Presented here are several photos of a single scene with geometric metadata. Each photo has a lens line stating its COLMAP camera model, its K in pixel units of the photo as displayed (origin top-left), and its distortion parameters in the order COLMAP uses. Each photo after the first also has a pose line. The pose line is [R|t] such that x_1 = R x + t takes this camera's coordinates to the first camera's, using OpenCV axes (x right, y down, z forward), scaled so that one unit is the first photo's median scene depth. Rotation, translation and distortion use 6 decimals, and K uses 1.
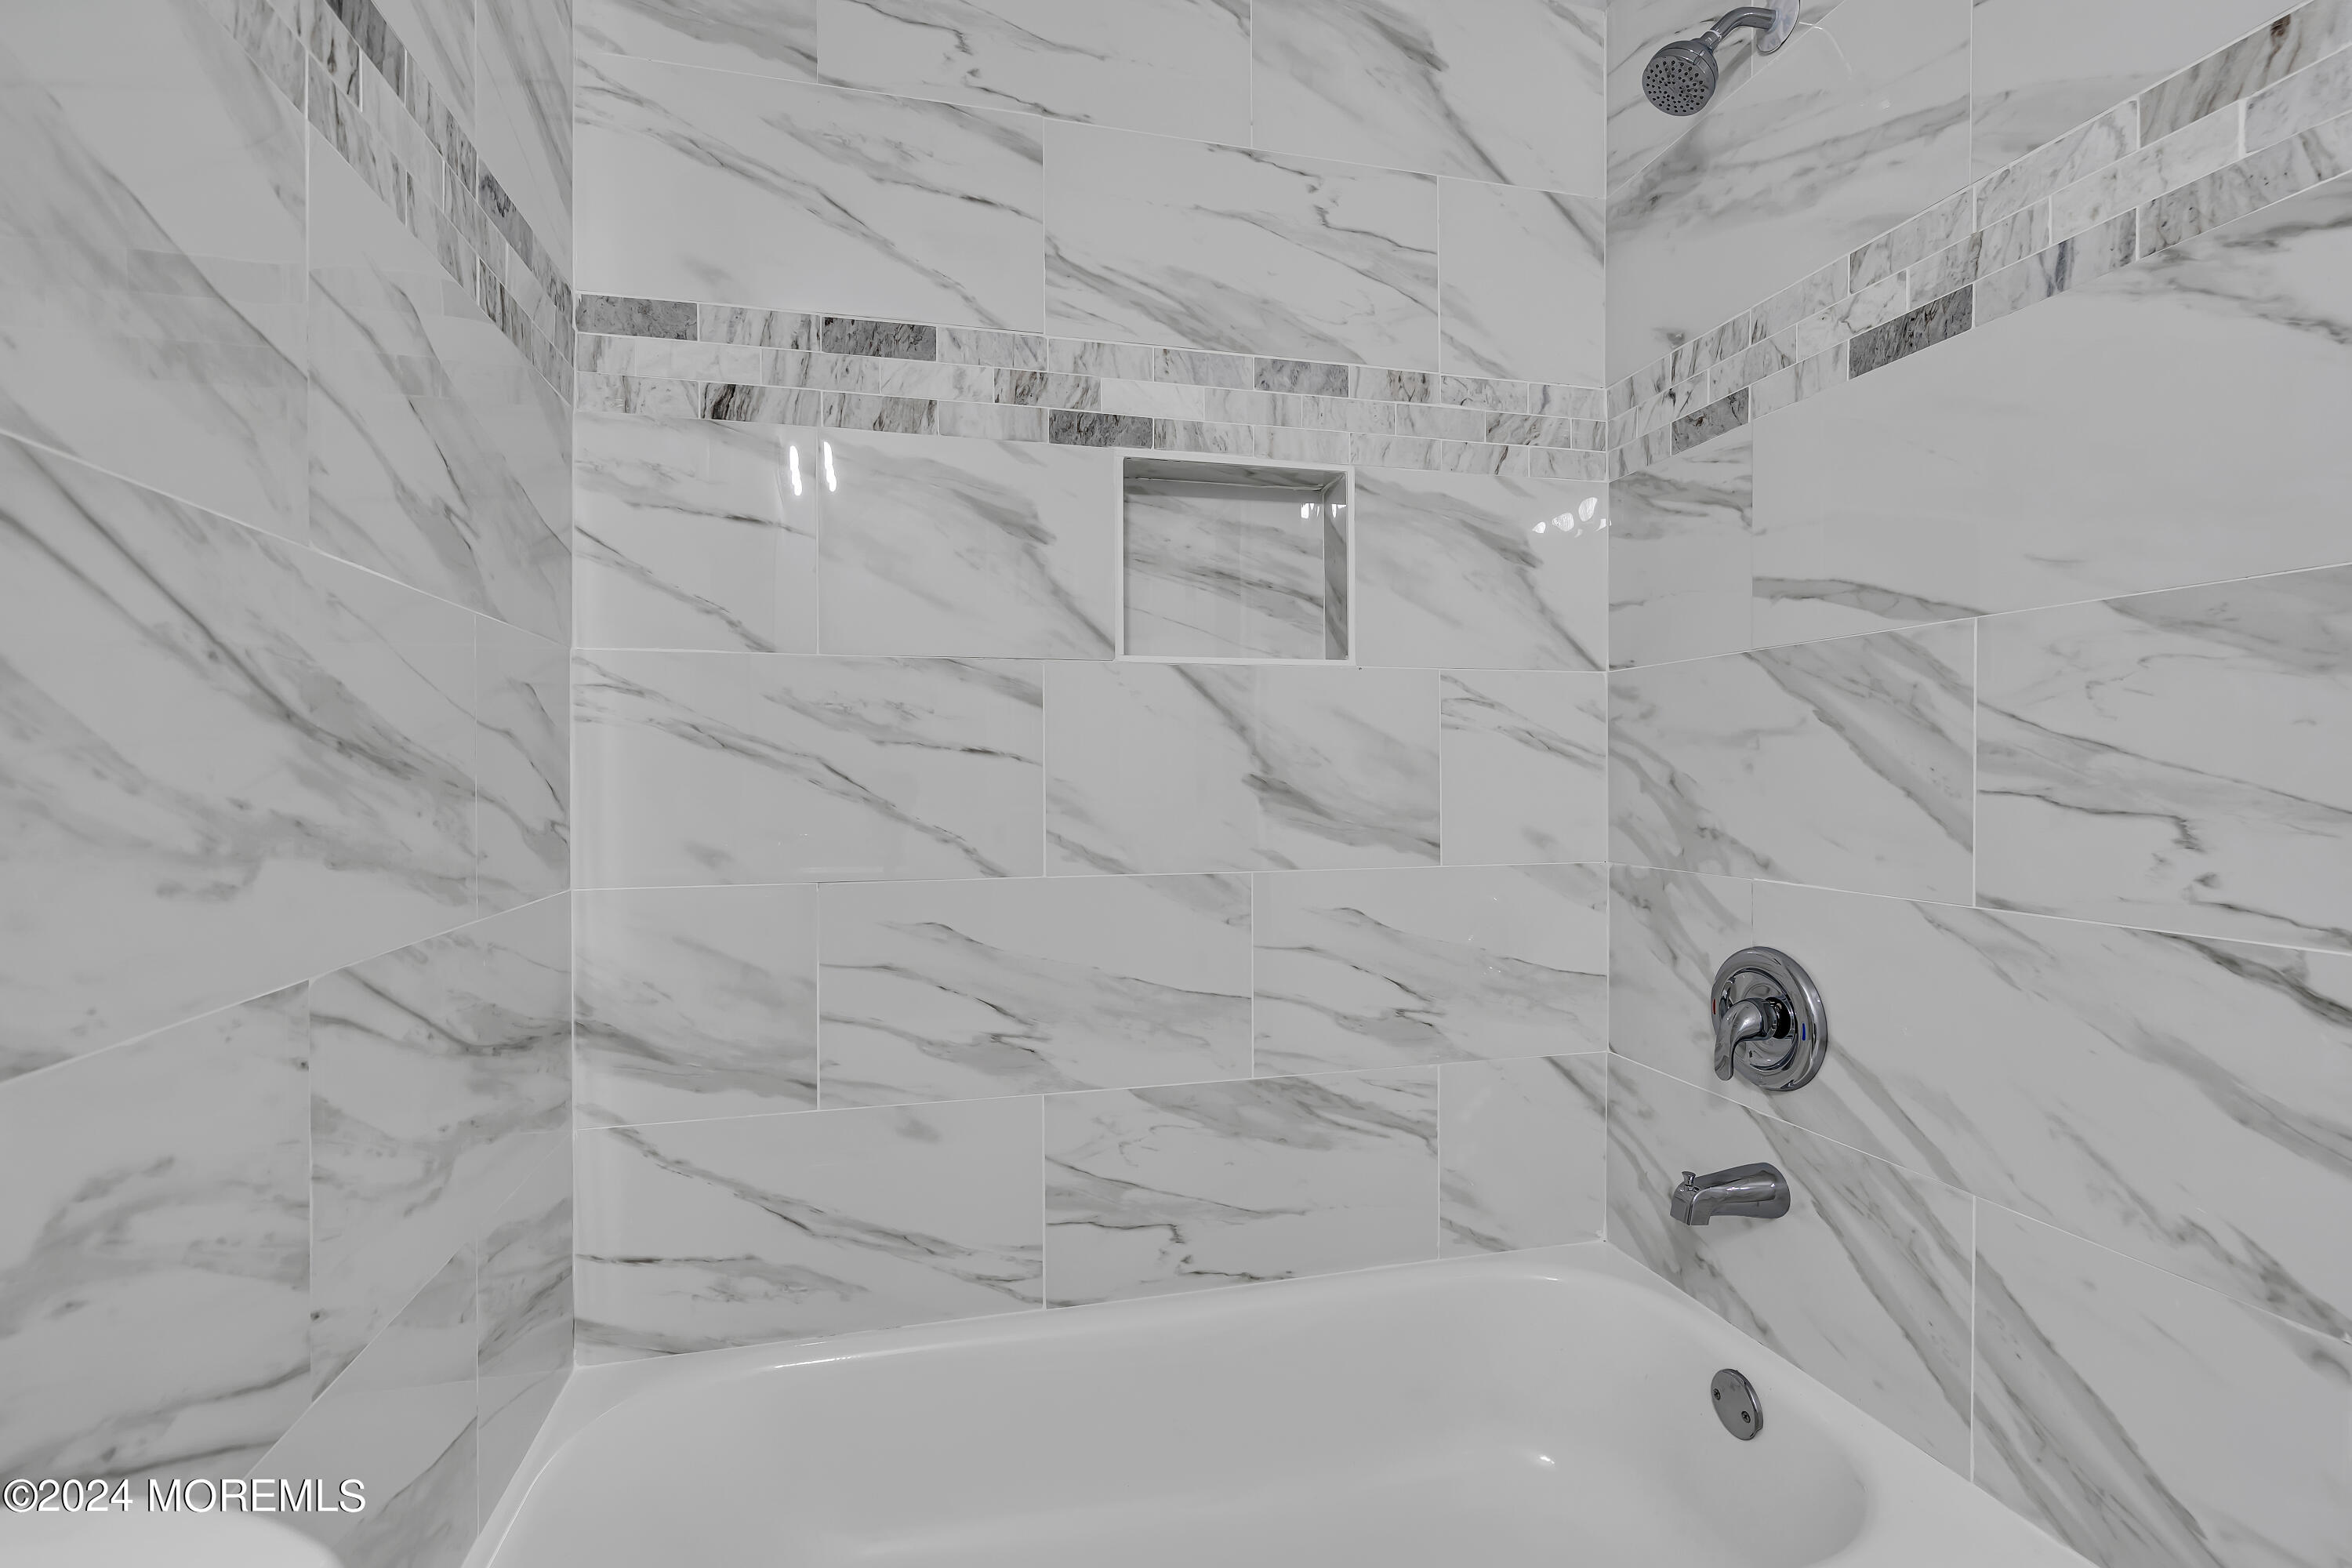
lens RADIAL K [[1066.8, 0, 1179.8], [0, 1066.8, 780.7], [0, 0, 1]] dist [-0.004213, 0.002007]
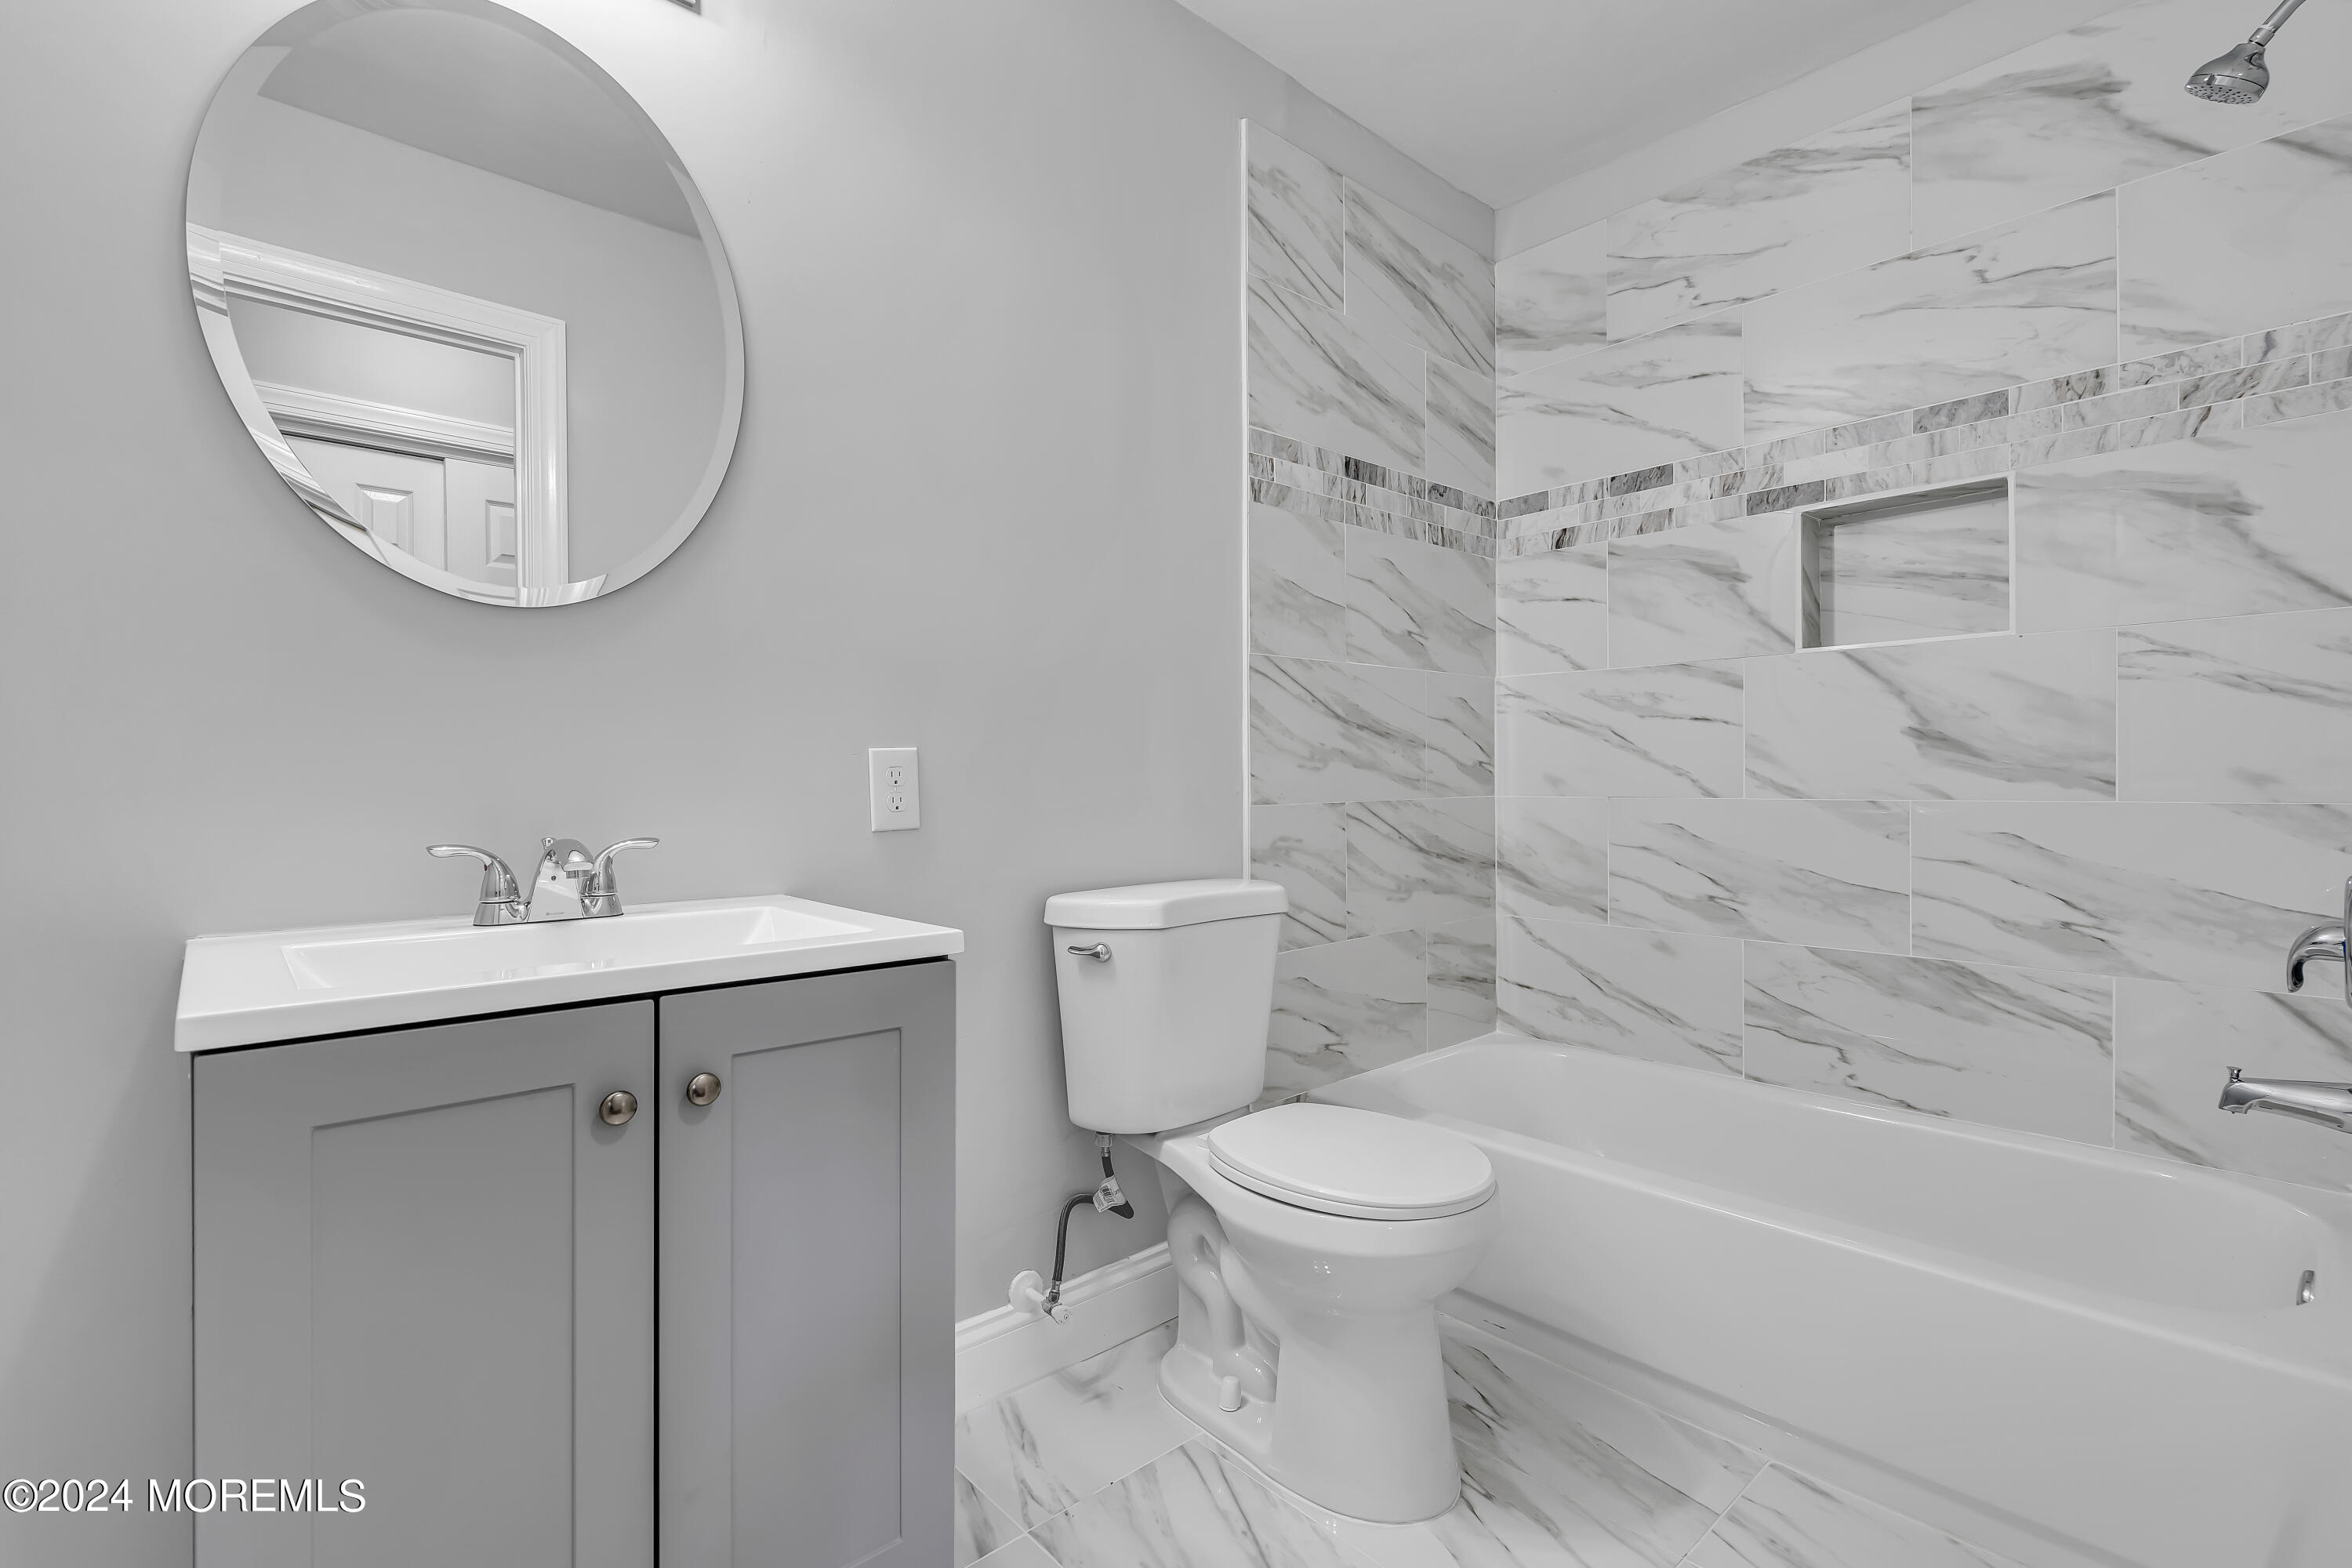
lens RADIAL K [[1066.8, 0, 1176.6], [0, 1066.8, 780.4], [0, 0, 1]] dist [-0.004213, 0.002007]
pose [[0.471138, 0.002974, -0.882054, 0.850759], [0.003798, 0.999978, 0.005400, 0.052902], [0.882051, -0.005894, 0.471117, -0.451530]]
